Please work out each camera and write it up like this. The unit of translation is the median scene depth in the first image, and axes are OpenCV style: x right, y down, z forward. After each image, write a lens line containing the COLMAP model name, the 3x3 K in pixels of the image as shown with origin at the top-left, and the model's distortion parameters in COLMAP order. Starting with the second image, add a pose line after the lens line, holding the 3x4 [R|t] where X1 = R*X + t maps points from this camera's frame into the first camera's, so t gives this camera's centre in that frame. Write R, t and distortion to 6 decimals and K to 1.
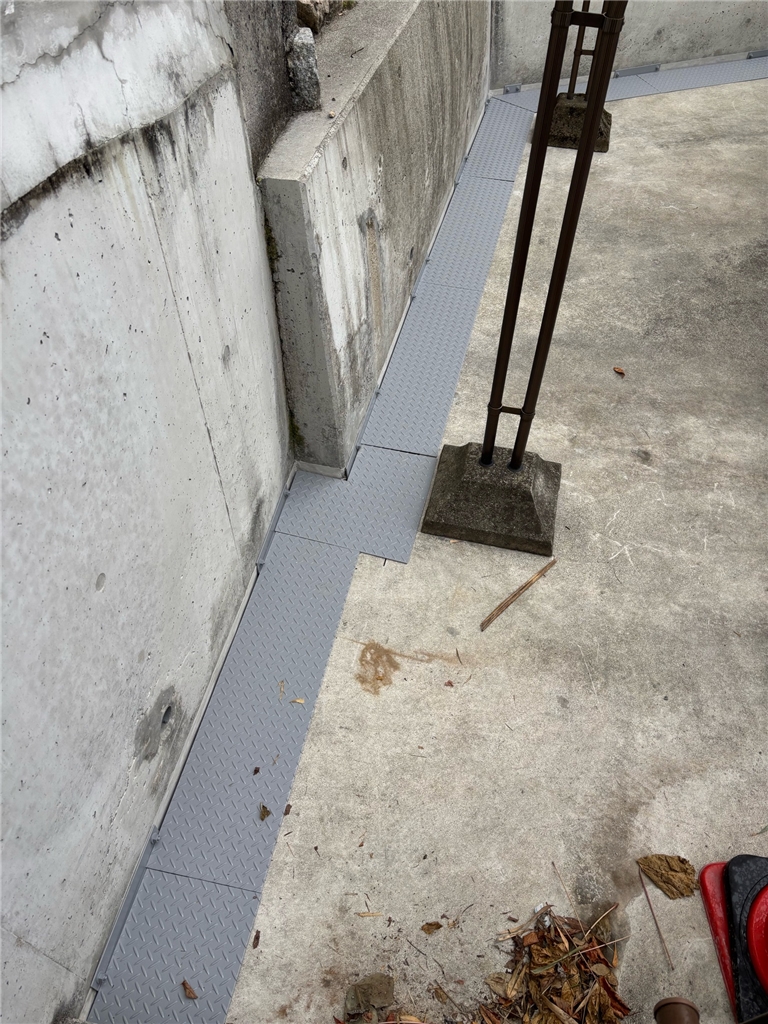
lens RADIAL K [[773.1, 0, 383.0], [0, 773.1, 512.6], [0, 0, 1]] dist [0.010411, -0.012502]
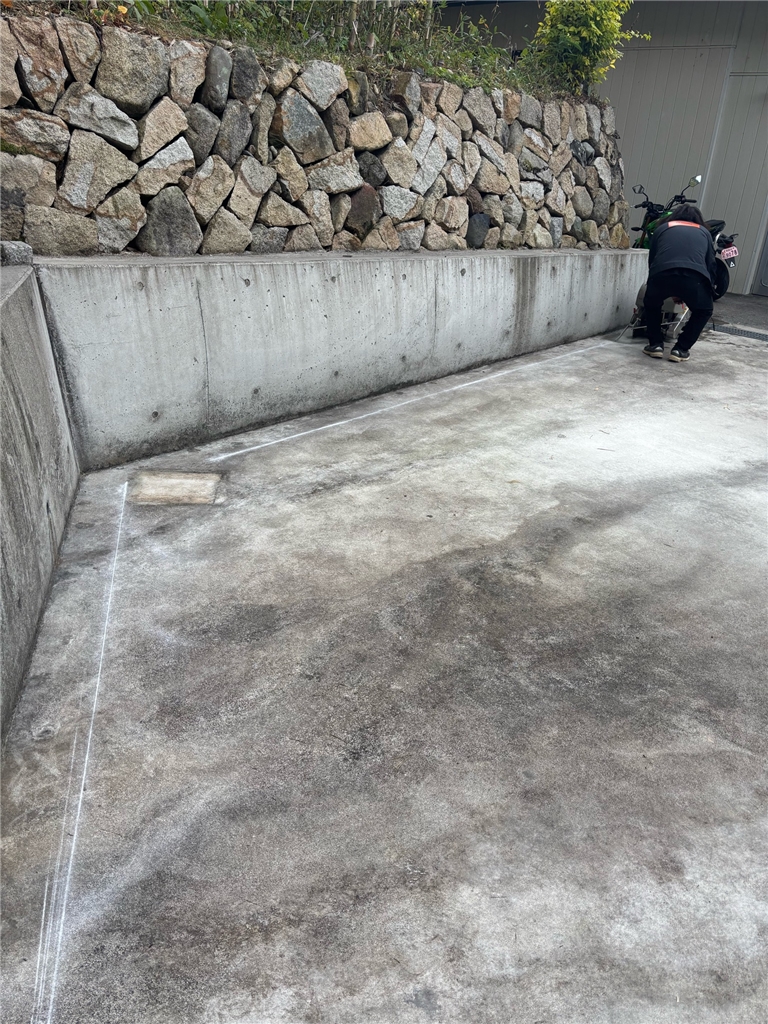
lens RADIAL K [[773.1, 0, 384.0], [0, 773.1, 512.4], [0, 0, 1]] dist [0.010411, -0.012502]
pose [[0.889183, -0.157613, 0.429549, 0.069443], [0.309786, 0.898274, -0.311667, -0.156047], [-0.336730, 0.410198, 0.847556, 0.221249]]
